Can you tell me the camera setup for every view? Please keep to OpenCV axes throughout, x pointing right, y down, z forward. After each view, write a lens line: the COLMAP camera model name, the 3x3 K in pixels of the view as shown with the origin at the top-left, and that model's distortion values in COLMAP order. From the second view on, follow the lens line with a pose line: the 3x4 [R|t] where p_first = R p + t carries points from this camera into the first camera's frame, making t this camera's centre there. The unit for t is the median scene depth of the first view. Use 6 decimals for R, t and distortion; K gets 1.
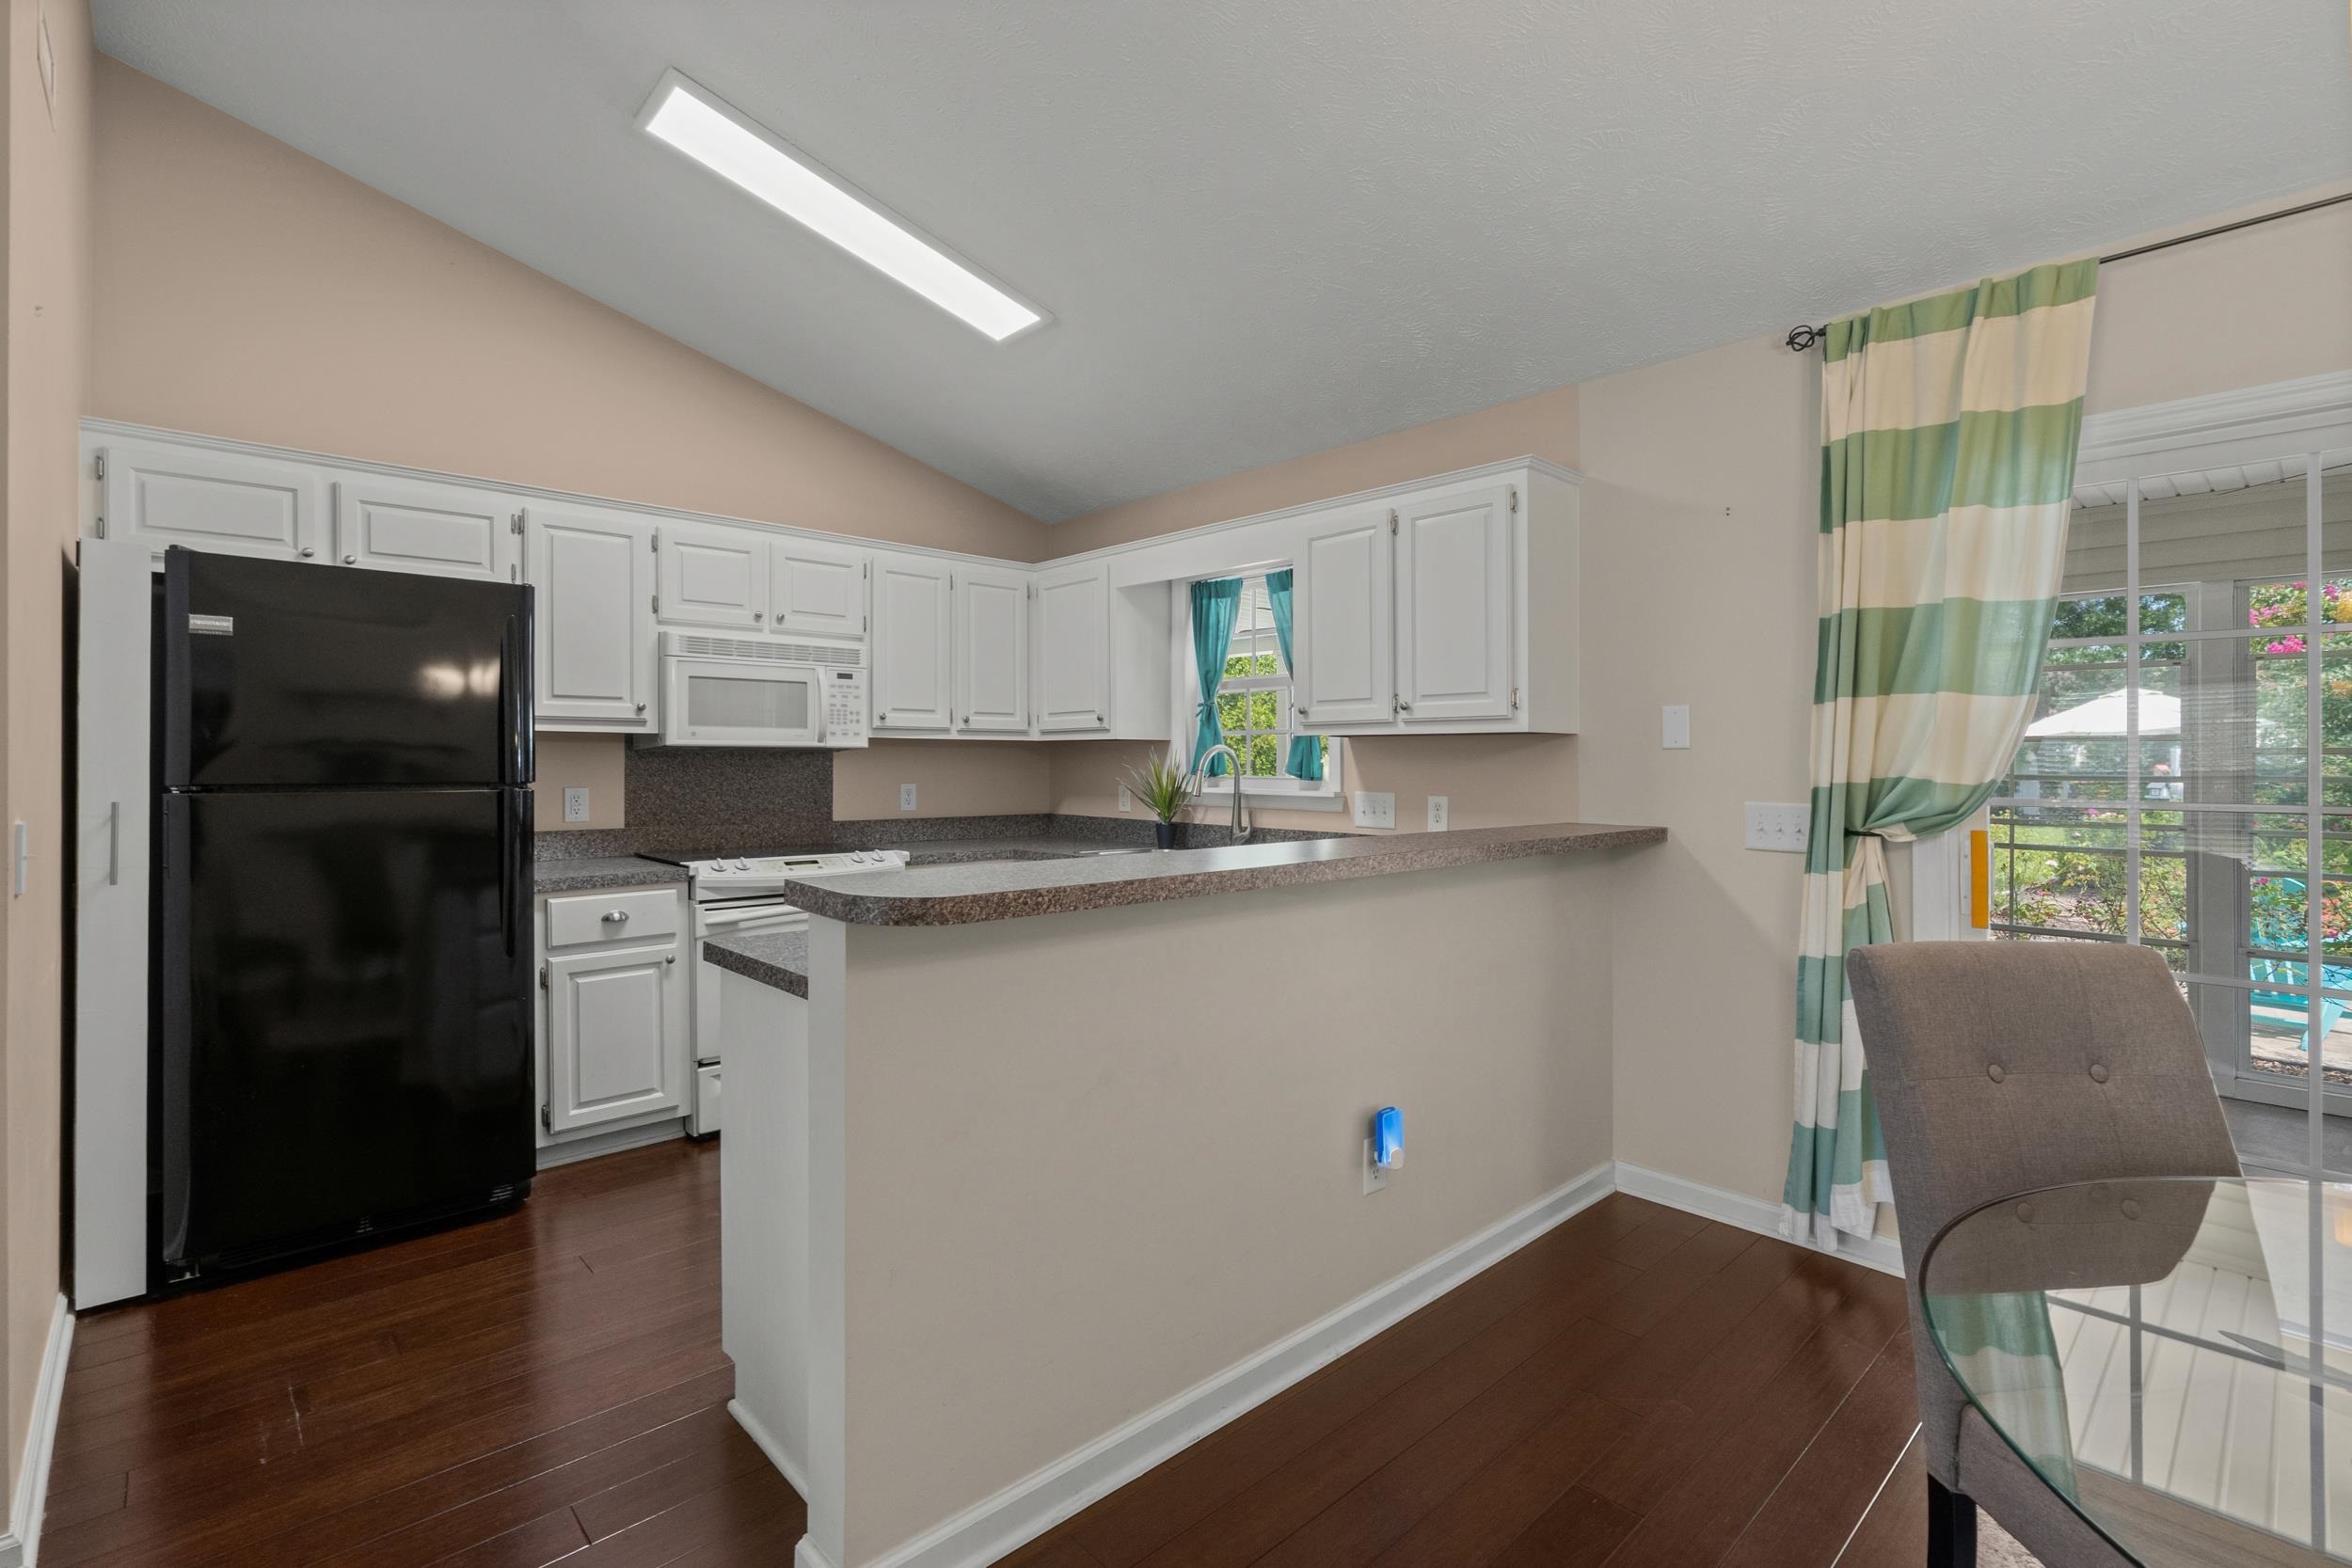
lens RADIAL K [[1078.2, 0, 1182.7], [0, 1078.2, 755.7], [0, 0, 1]] dist [-0.007433, 0.002266]
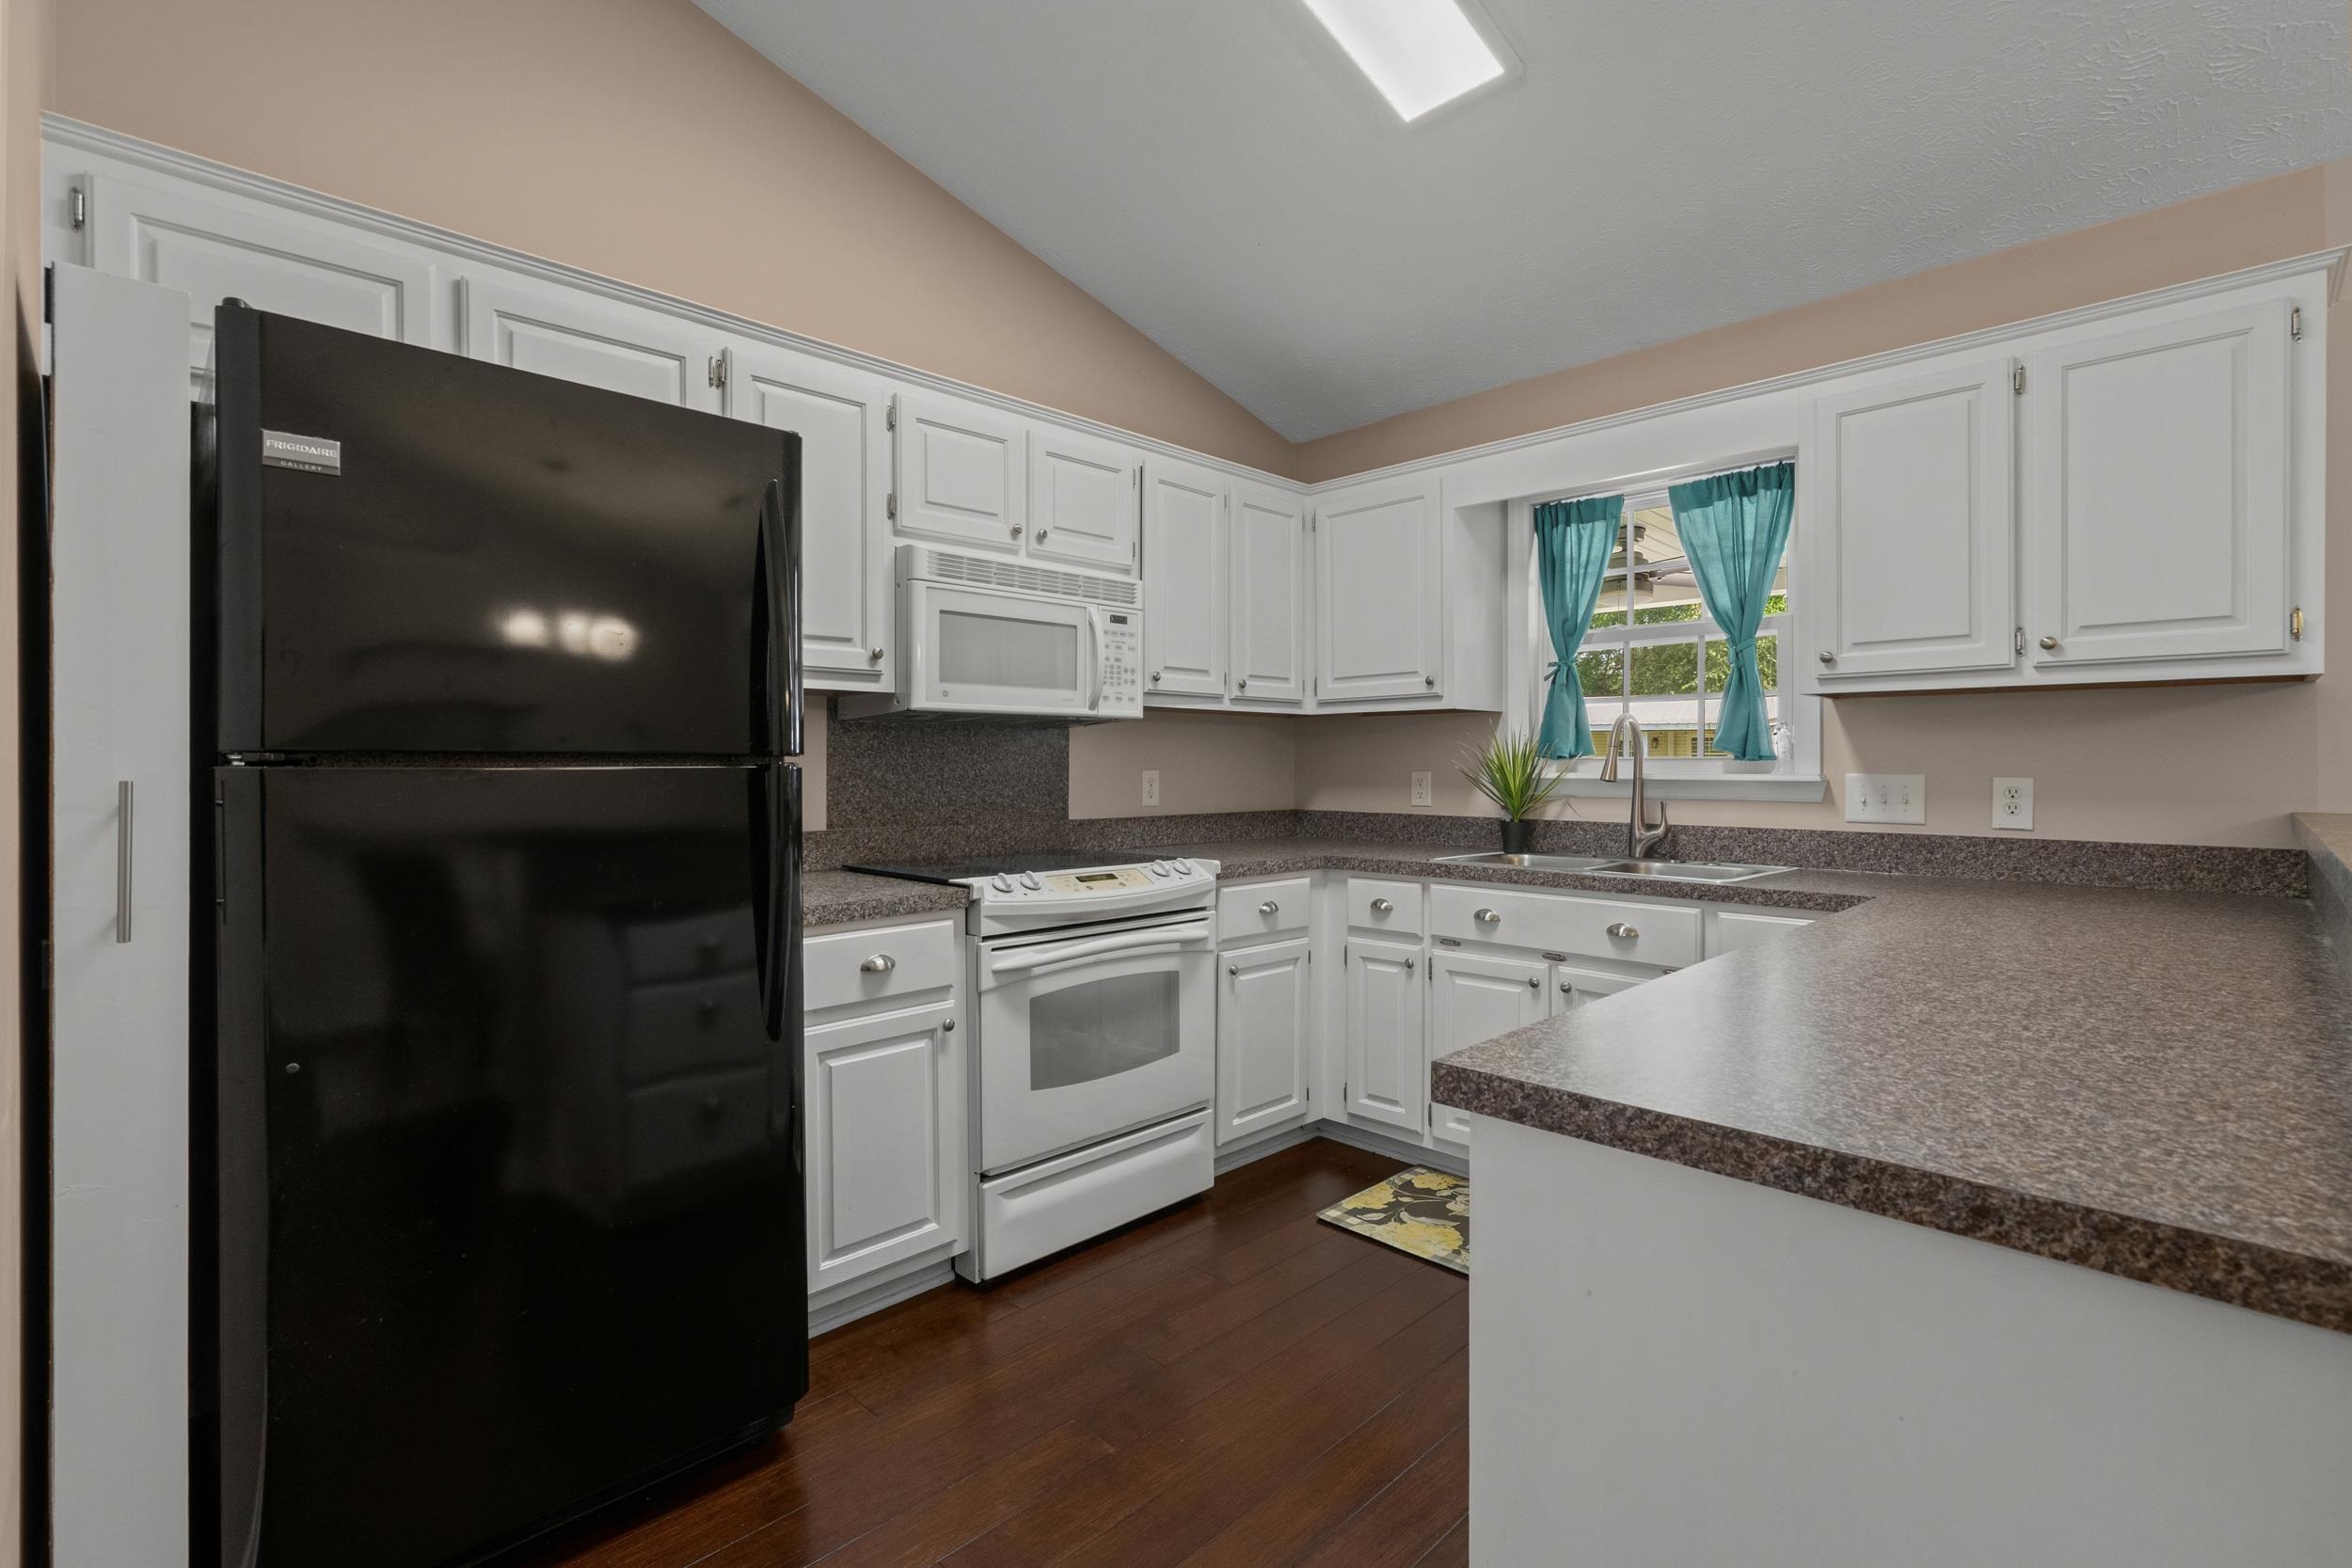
lens RADIAL K [[1078.2, 0, 1187.7], [0, 1078.2, 759.9], [0, 0, 1]] dist [-0.007433, 0.002266]
pose [[0.999516, -0.004055, 0.030855, -0.340966], [0.004012, 0.999991, 0.001456, 0.023347], [-0.030860, -0.001331, 0.999523, 0.319324]]
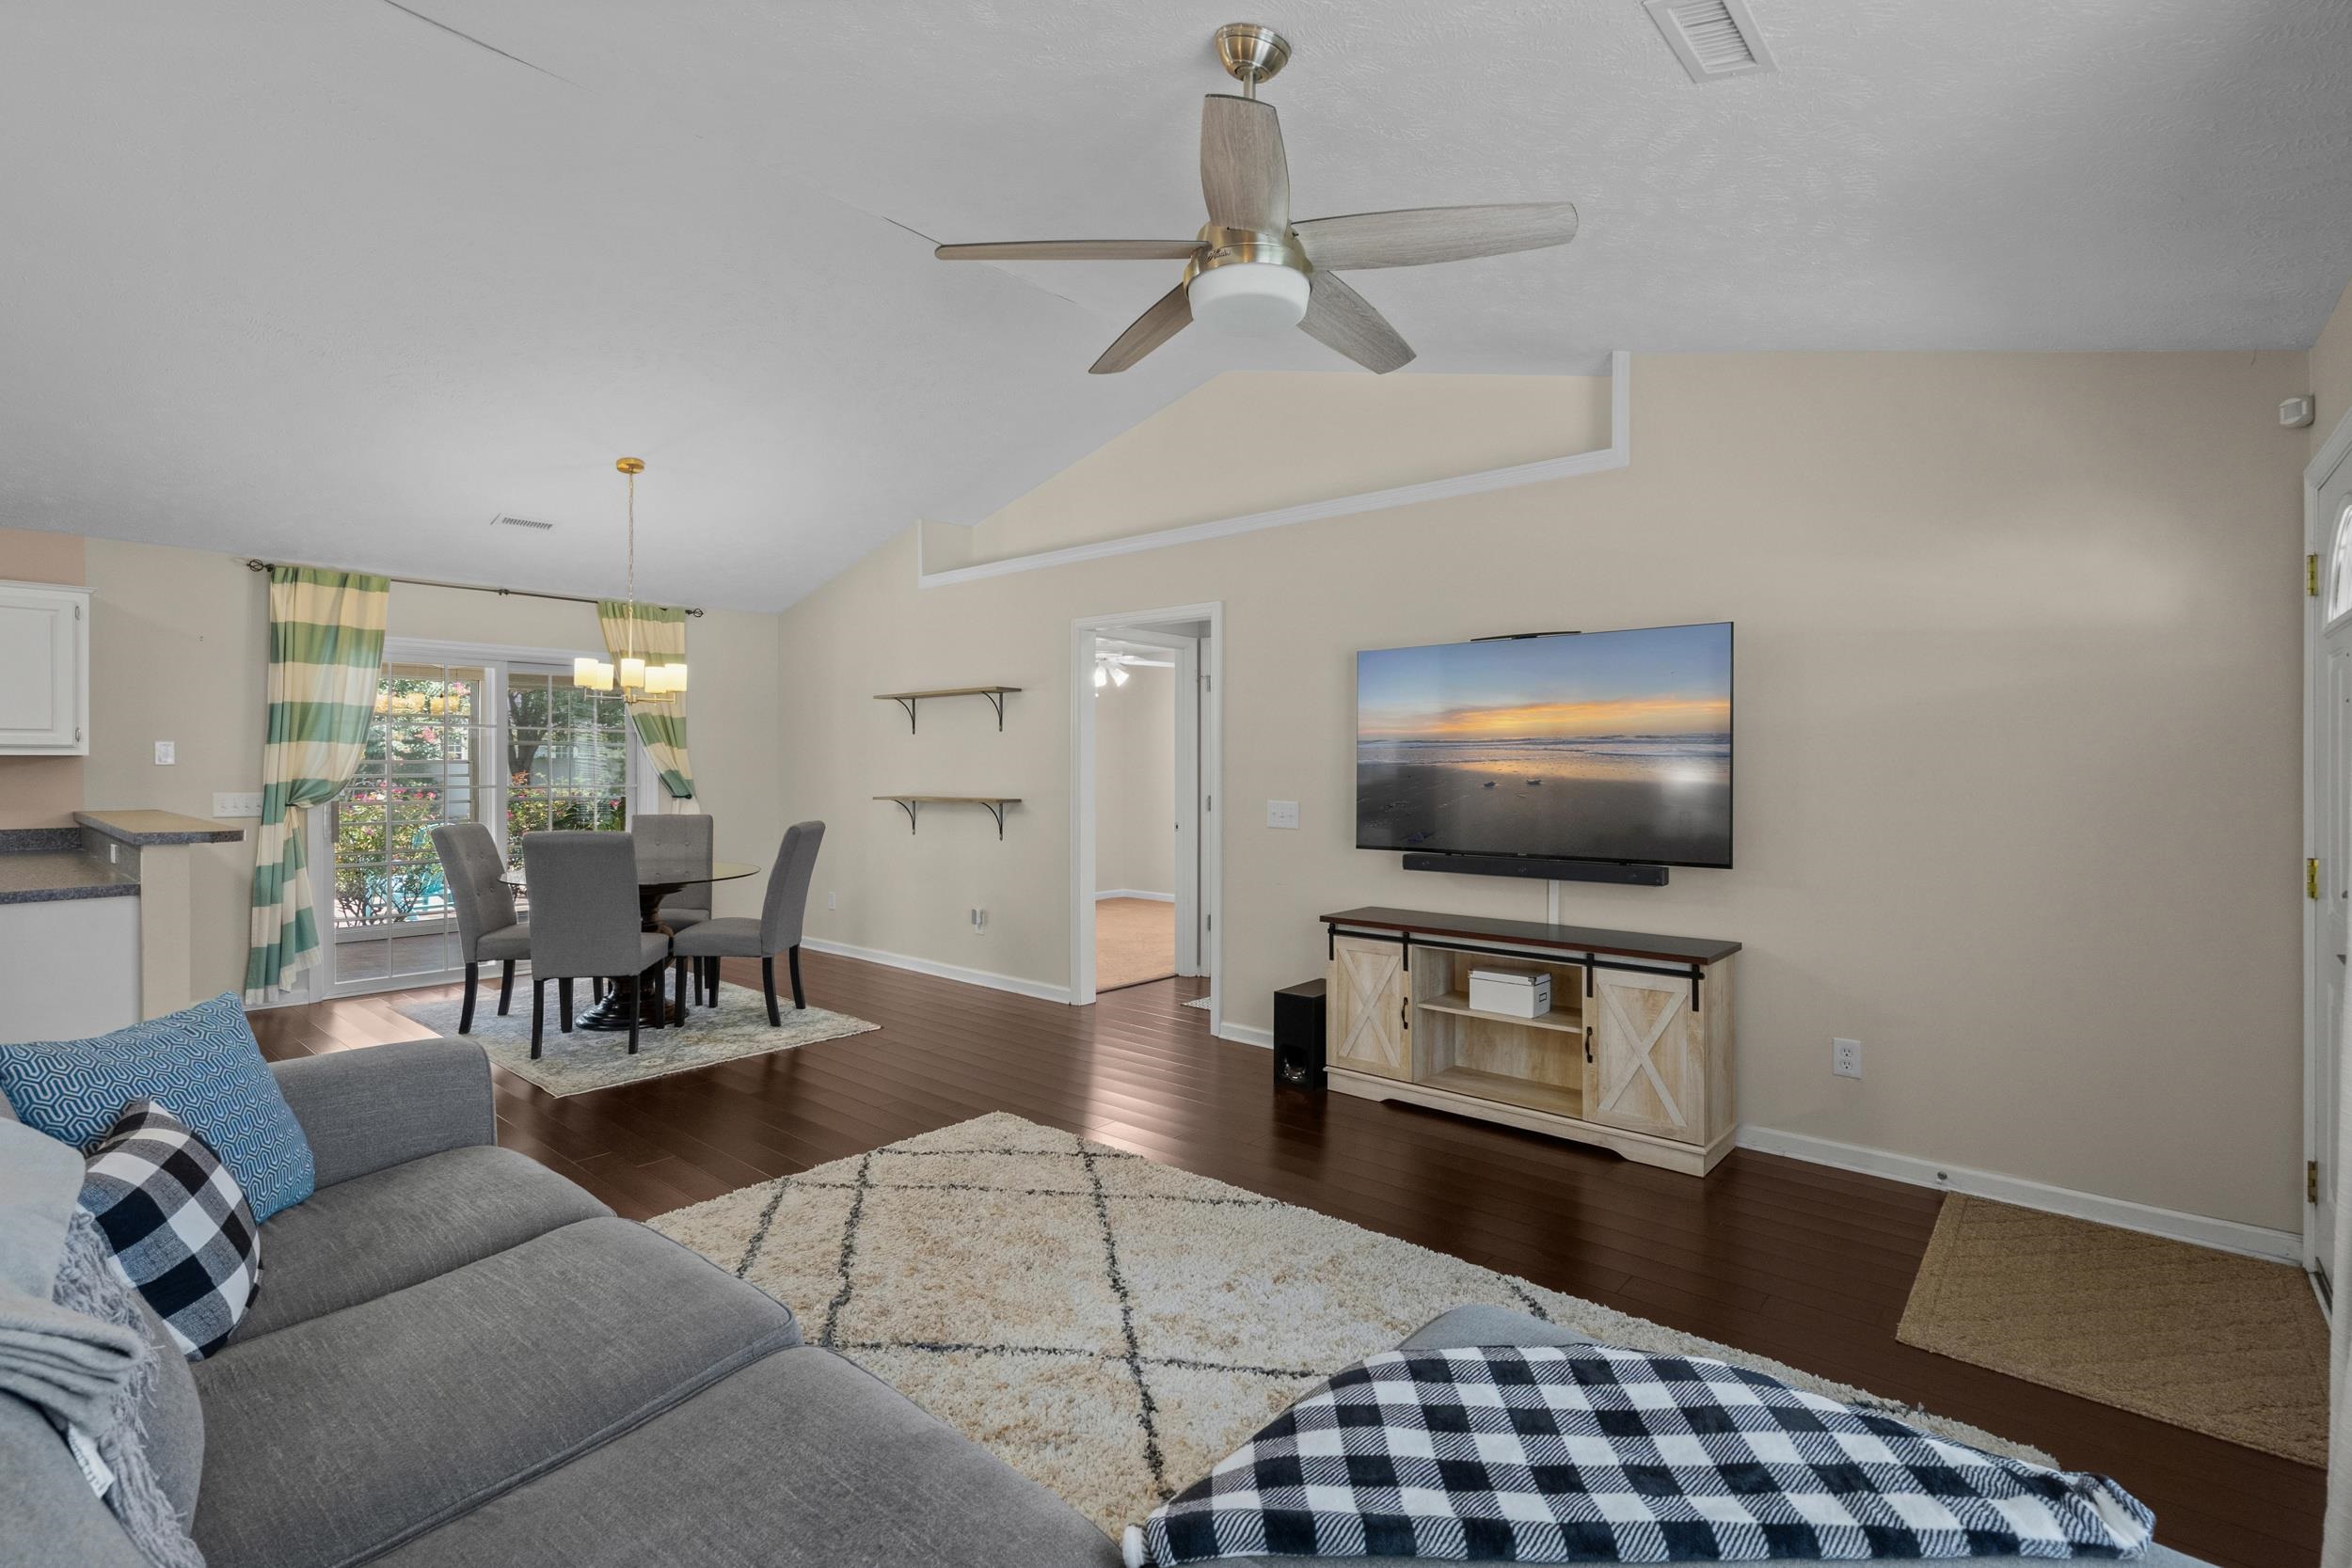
lens RADIAL K [[1078.2, 0, 1158.8], [0, 1078.2, 768.3], [0, 0, 1]] dist [-0.007433, 0.002266]
pose [[-0.072399, -0.006443, 0.997355, -1.239126], [-0.004797, 0.999970, 0.006112, -0.017486], [-0.997364, -0.004342, -0.072428, -0.441555]]
